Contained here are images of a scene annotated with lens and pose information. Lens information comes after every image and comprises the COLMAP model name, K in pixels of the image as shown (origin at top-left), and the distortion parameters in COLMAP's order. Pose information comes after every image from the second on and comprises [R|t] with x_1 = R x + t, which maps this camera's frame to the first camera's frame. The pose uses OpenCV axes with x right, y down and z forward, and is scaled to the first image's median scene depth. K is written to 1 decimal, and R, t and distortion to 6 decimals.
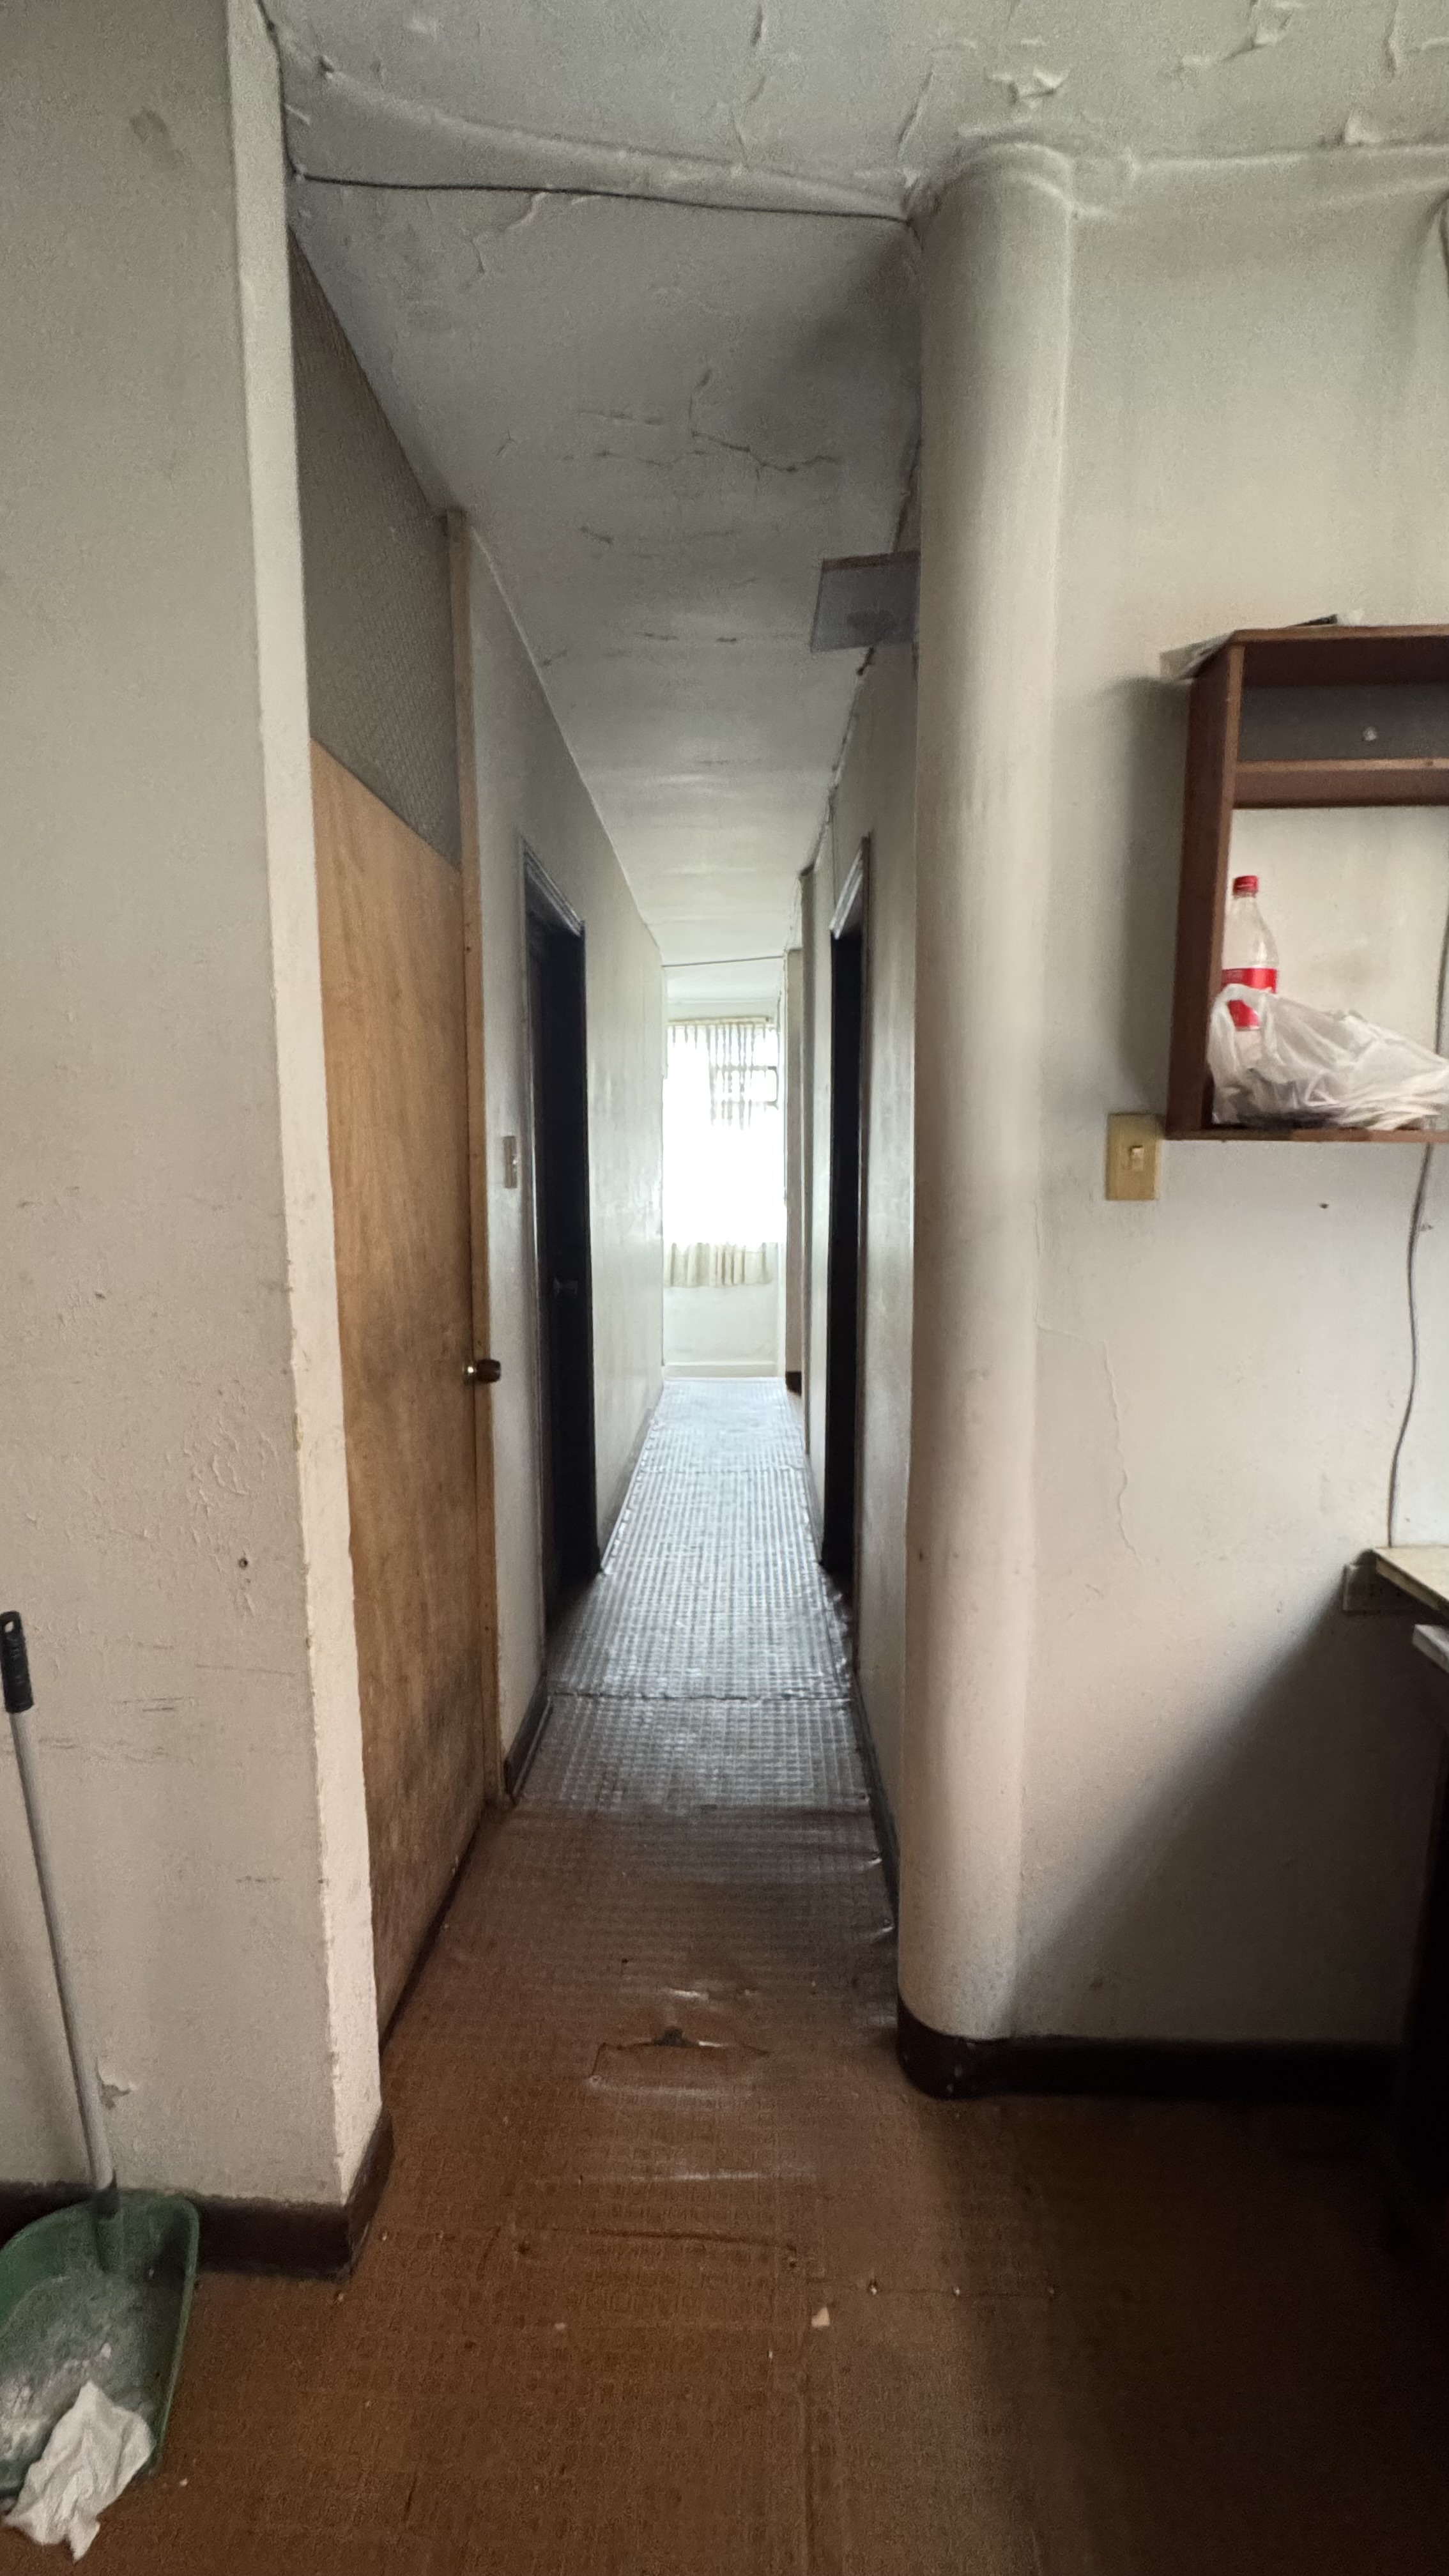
lens RADIAL K [[1029.8, 0, 724.5], [0, 1029.8, 1288.0], [0, 0, 1]] dist [-0.000466, -0.000131]
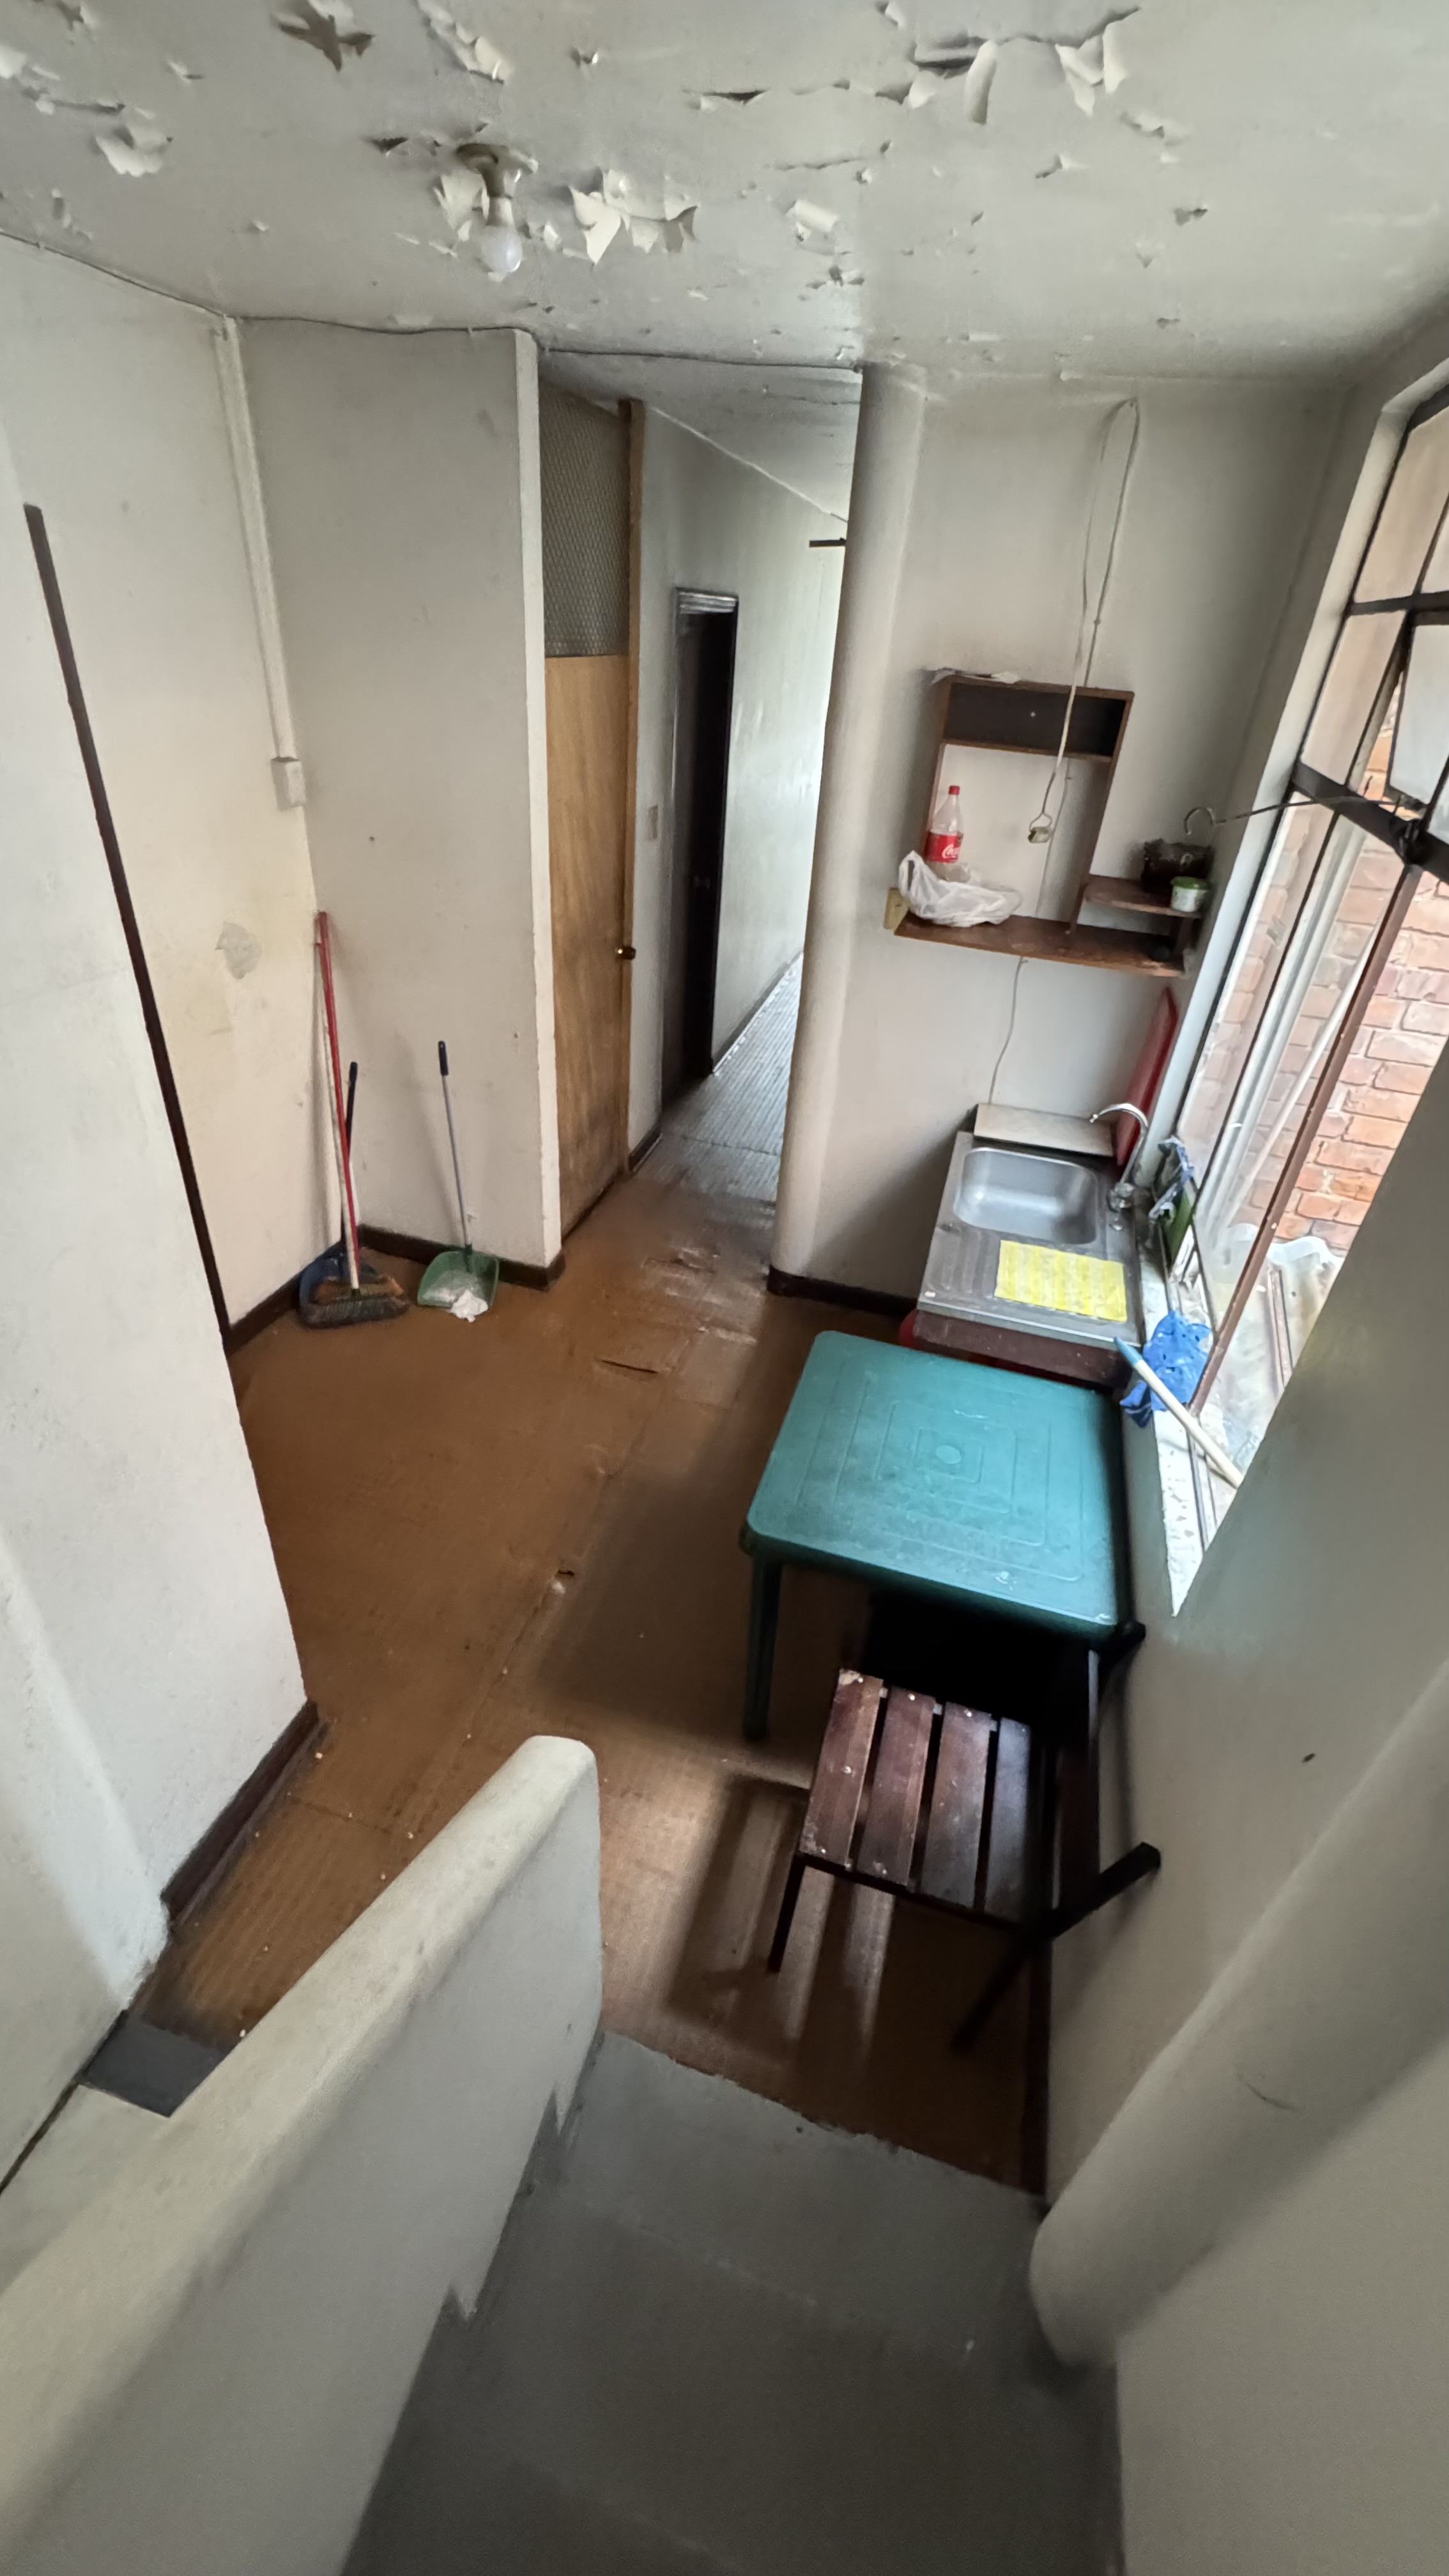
lens RADIAL K [[1029.8, 0, 724.5], [0, 1029.8, 1288.0], [0, 0, 1]] dist [-0.000466, -0.000131]
pose [[0.969706, 0.185519, -0.158913, 0.483265], [-0.097029, 0.889555, 0.446406, -0.318021], [0.224179, -0.417463, 0.880607, -1.203148]]
